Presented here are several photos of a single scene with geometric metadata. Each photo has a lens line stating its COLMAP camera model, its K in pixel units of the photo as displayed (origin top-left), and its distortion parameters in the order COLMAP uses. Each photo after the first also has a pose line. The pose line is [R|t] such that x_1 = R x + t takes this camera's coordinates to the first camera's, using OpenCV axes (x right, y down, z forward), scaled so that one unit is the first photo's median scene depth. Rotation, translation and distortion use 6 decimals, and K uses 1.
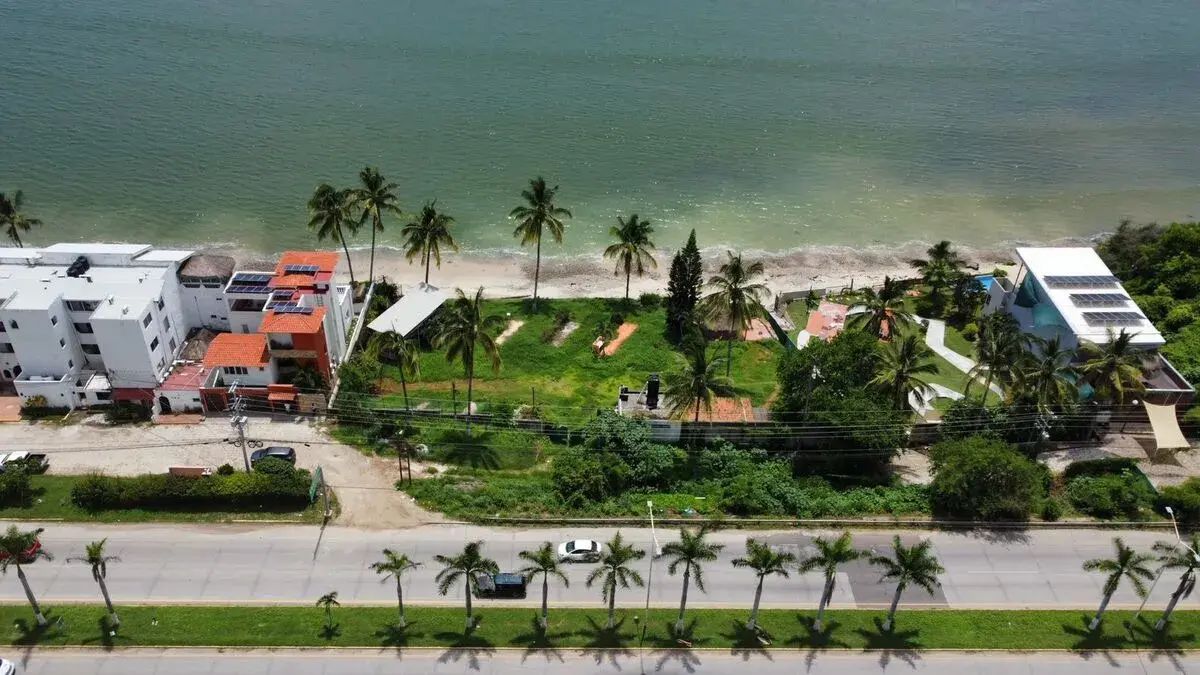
lens RADIAL K [[922.0, 0, 600.0], [0, 922.0, 337.5], [0, 0, 1]] dist [-0.001678, -0.001845]
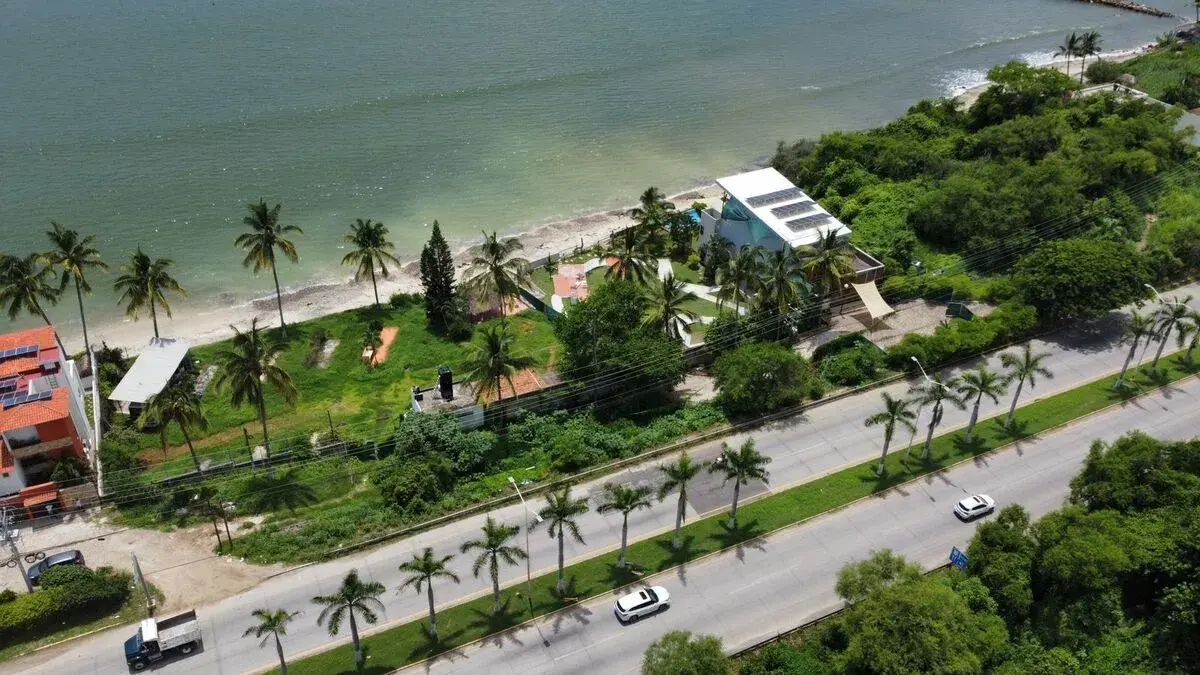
lens RADIAL K [[922.0, 0, 600.0], [0, 922.0, 337.5], [0, 0, 1]] dist [-0.001678, -0.001845]
pose [[0.907836, -0.241759, 0.342616, -0.128996], [0.239483, 0.969631, 0.049636, -0.000027], [-0.344211, 0.036990, 0.938164, 0.000482]]
